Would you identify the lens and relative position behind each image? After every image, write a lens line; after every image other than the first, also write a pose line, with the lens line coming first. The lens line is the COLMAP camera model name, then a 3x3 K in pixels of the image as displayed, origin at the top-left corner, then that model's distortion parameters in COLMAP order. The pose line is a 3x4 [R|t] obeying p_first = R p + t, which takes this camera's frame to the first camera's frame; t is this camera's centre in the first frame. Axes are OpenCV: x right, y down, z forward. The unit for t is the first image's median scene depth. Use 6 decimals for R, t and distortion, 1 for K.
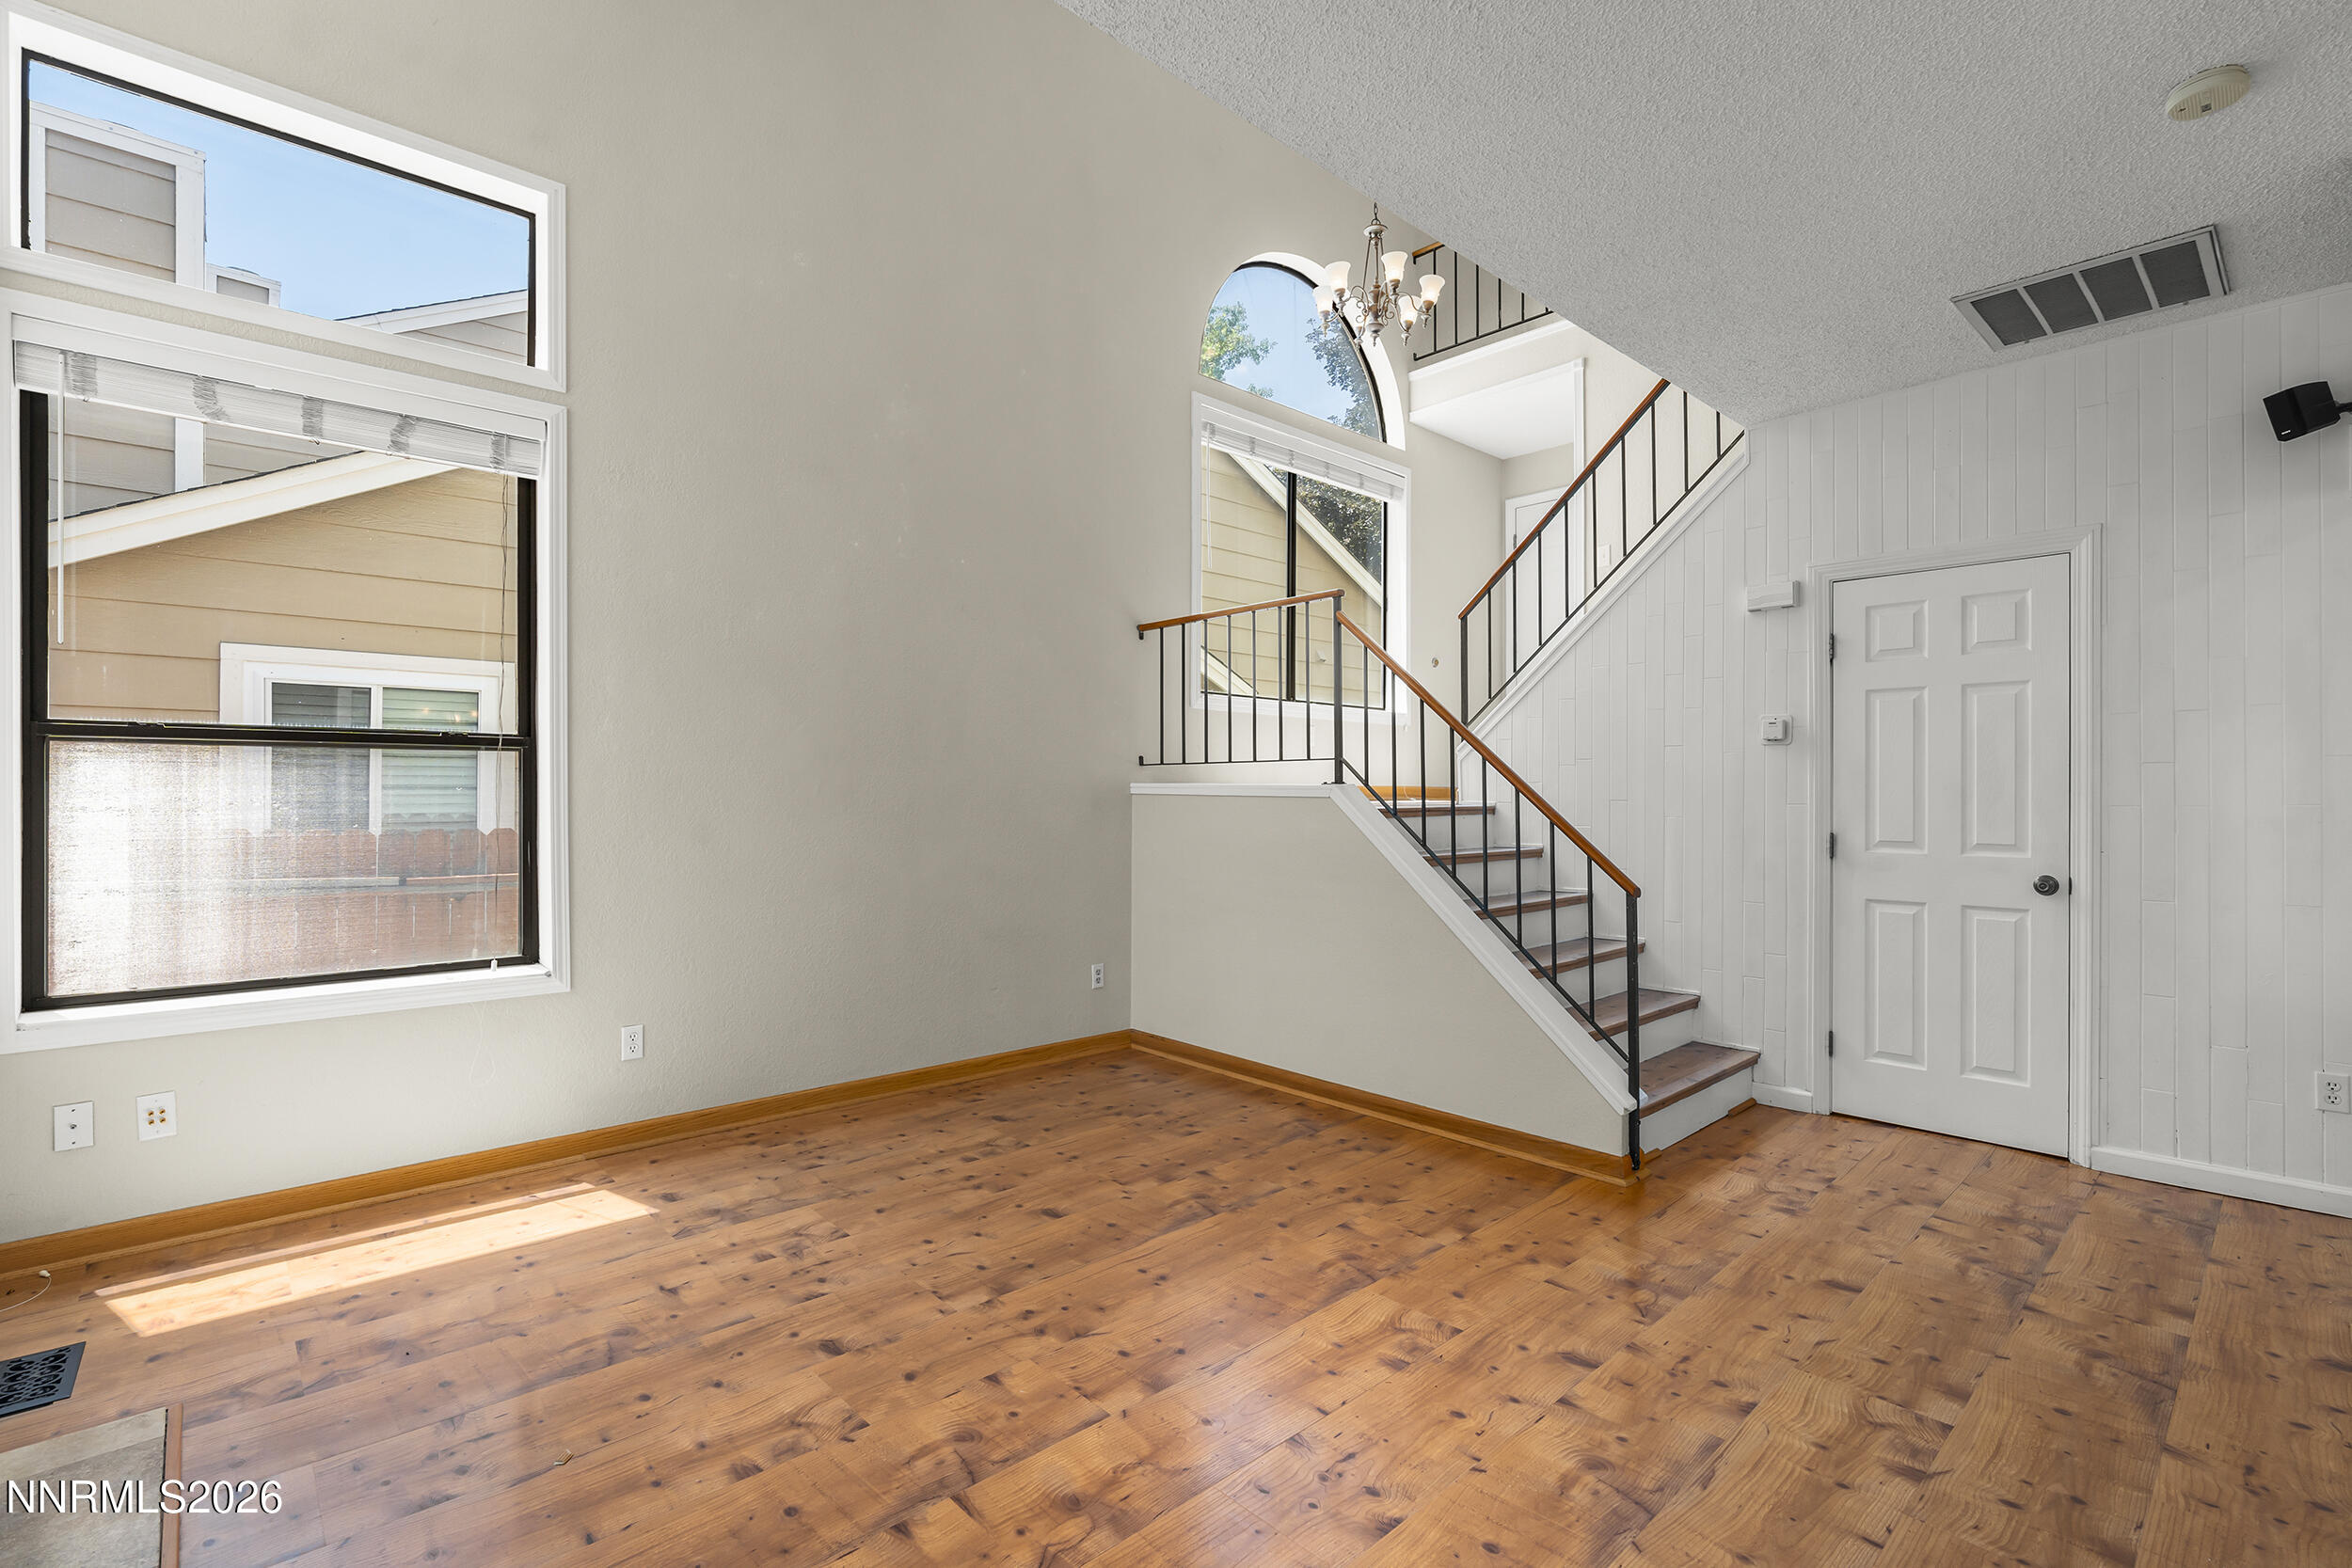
lens RADIAL K [[1054.8, 0, 1180.5], [0, 1054.8, 787.4], [0, 0, 1]] dist [-0.009567, 0.001486]
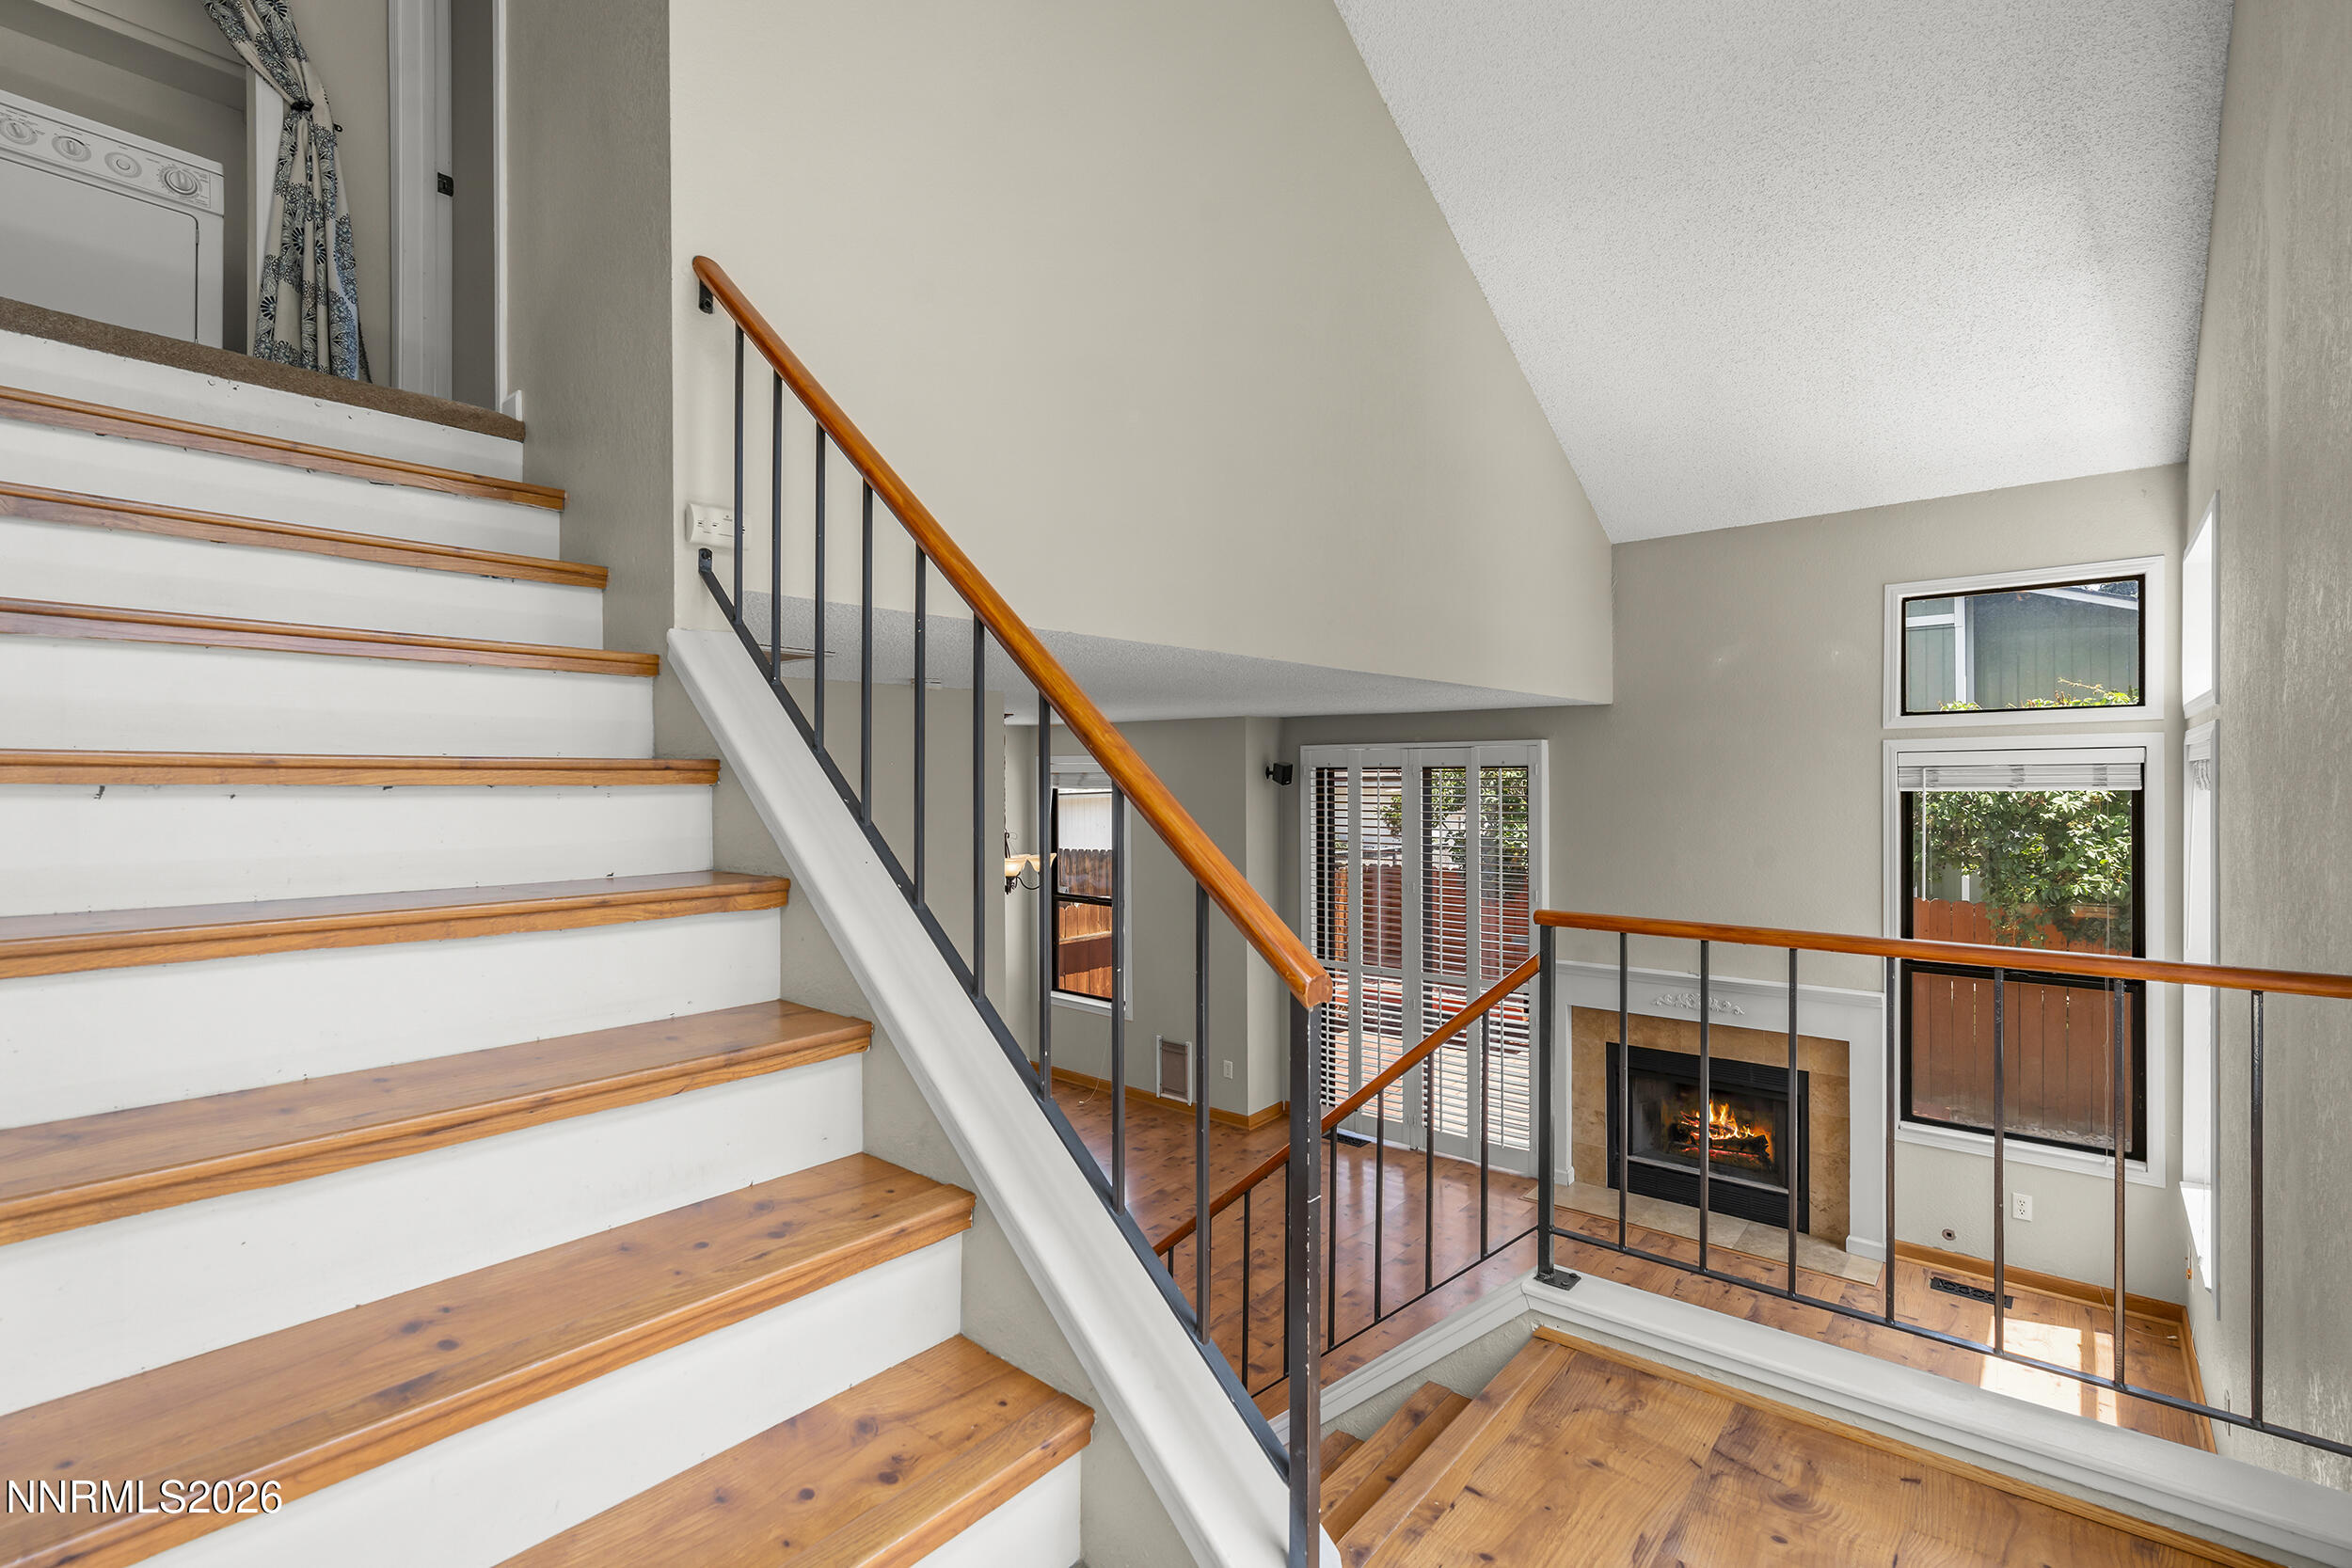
lens RADIAL K [[1054.8, 0, 1197.9], [0, 1054.8, 786.3], [0, 0, 1]] dist [-0.009567, 0.001486]
pose [[-0.991162, 0.004863, -0.132569, 0.547024], [0.004675, 0.999988, 0.001730, -0.351230], [0.132575, 0.001095, -0.991172, 2.139613]]
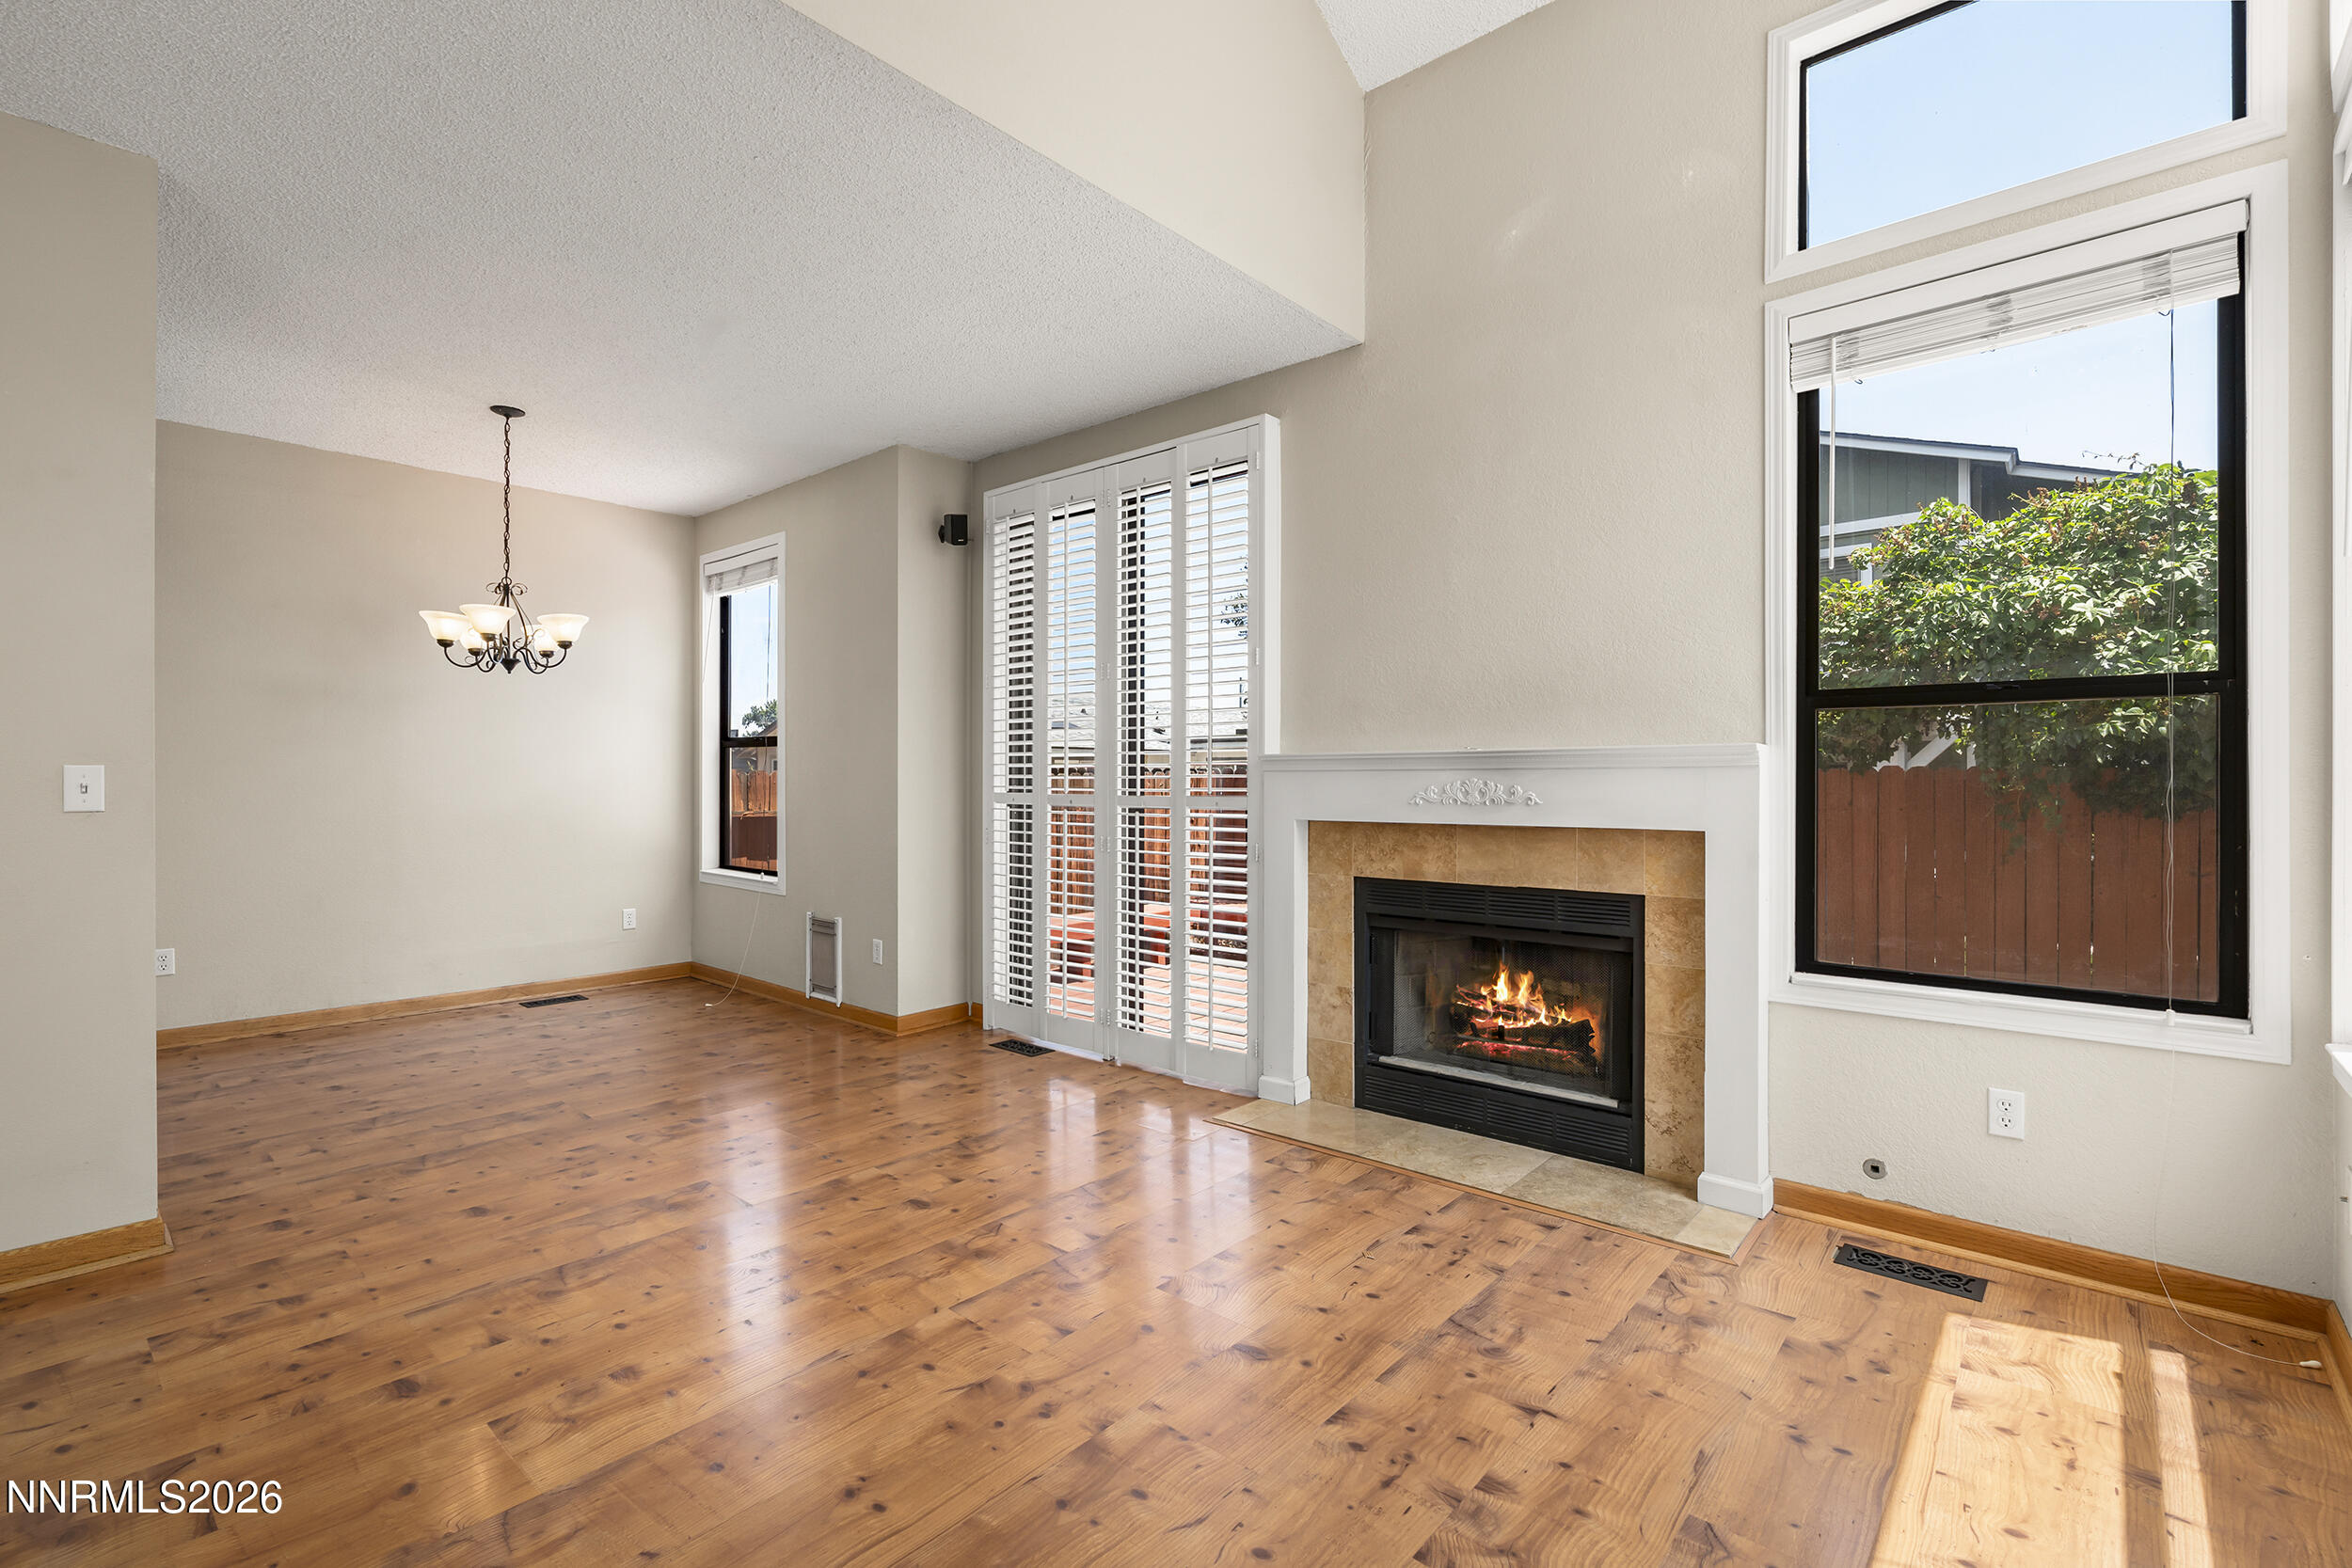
lens RADIAL K [[1054.8, 0, 1188.1], [0, 1054.8, 783.1], [0, 0, 1]] dist [-0.009567, 0.001486]
pose [[-0.993508, -0.004814, -0.113662, -0.133658], [-0.004421, 0.999983, -0.003710, 0.029057], [0.113678, -0.003183, -0.993513, 1.509411]]
